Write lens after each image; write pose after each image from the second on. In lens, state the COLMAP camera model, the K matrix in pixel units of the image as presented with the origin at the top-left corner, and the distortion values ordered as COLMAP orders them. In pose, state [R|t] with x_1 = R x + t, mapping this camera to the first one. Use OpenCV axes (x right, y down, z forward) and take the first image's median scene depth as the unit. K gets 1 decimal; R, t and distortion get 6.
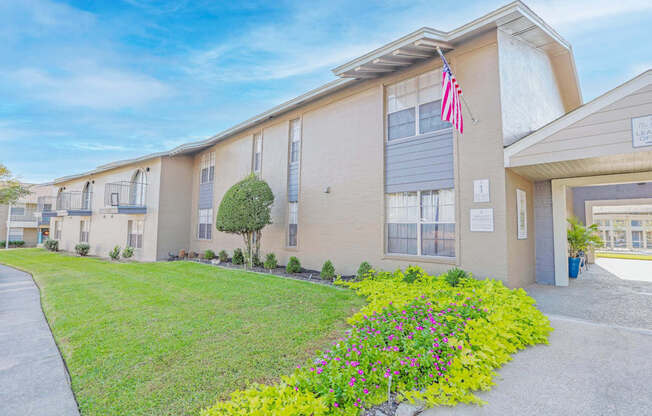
lens RADIAL K [[314.6, 0, 327.6], [0, 314.6, 210.5], [0, 0, 1]] dist [-0.050821, 0.011833]
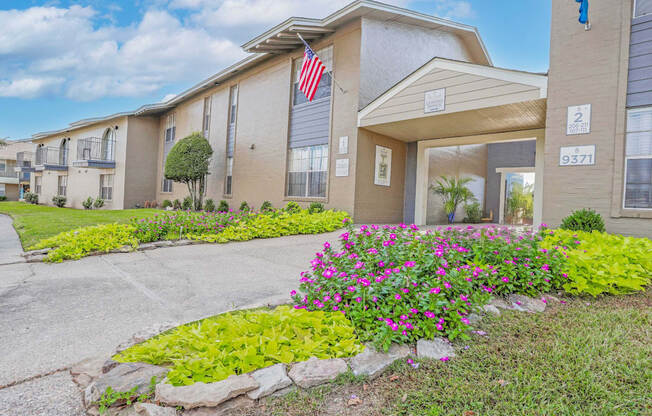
lens RADIAL K [[314.6, 0, 324.6], [0, 314.6, 207.6], [0, 0, 1]] dist [-0.050821, 0.011833]
pose [[0.999168, 0.033403, 0.023408, 0.148830], [-0.035244, 0.995905, 0.083255, 0.034443], [-0.020531, -0.084011, 0.996253, -0.129657]]
